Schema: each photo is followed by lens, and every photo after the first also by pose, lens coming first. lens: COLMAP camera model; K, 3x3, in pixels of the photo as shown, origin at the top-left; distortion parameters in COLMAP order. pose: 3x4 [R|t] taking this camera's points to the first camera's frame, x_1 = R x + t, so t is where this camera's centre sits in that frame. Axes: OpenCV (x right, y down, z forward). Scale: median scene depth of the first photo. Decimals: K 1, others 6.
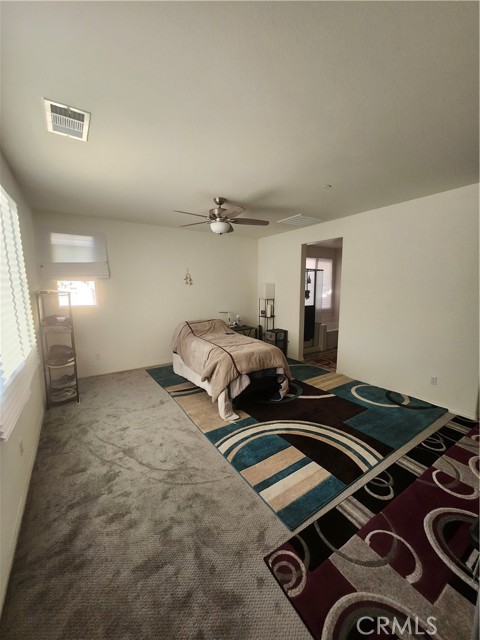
lens RADIAL K [[248.4, 0, 241.2], [0, 248.4, 319.8], [0, 0, 1]] dist [-0.004101, -0.000036]
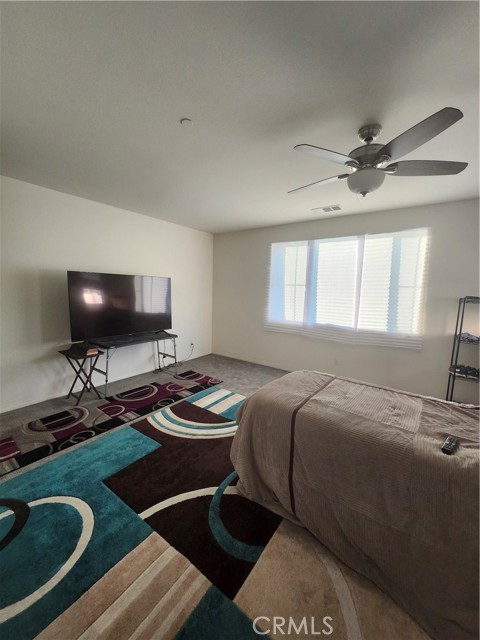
lens RADIAL K [[248.4, 0, 241.2], [0, 248.4, 319.8], [0, 0, 1]] dist [-0.004101, -0.000036]
pose [[-0.931911, 0.019378, -0.362168, 0.526211], [-0.076833, 0.965359, 0.249355, -0.248225], [0.354454, 0.260203, -0.898141, 1.972313]]
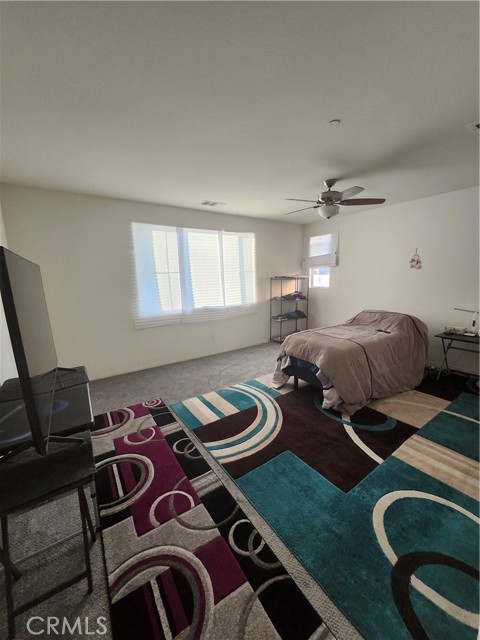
lens RADIAL K [[248.4, 0, 241.2], [0, 248.4, 319.8], [0, 0, 1]] dist [-0.004101, -0.000036]
pose [[0.021096, 0.178907, -0.983640, 1.253165], [-0.116378, 0.977610, 0.175315, -0.114981], [0.992981, 0.110776, 0.041445, 0.892138]]
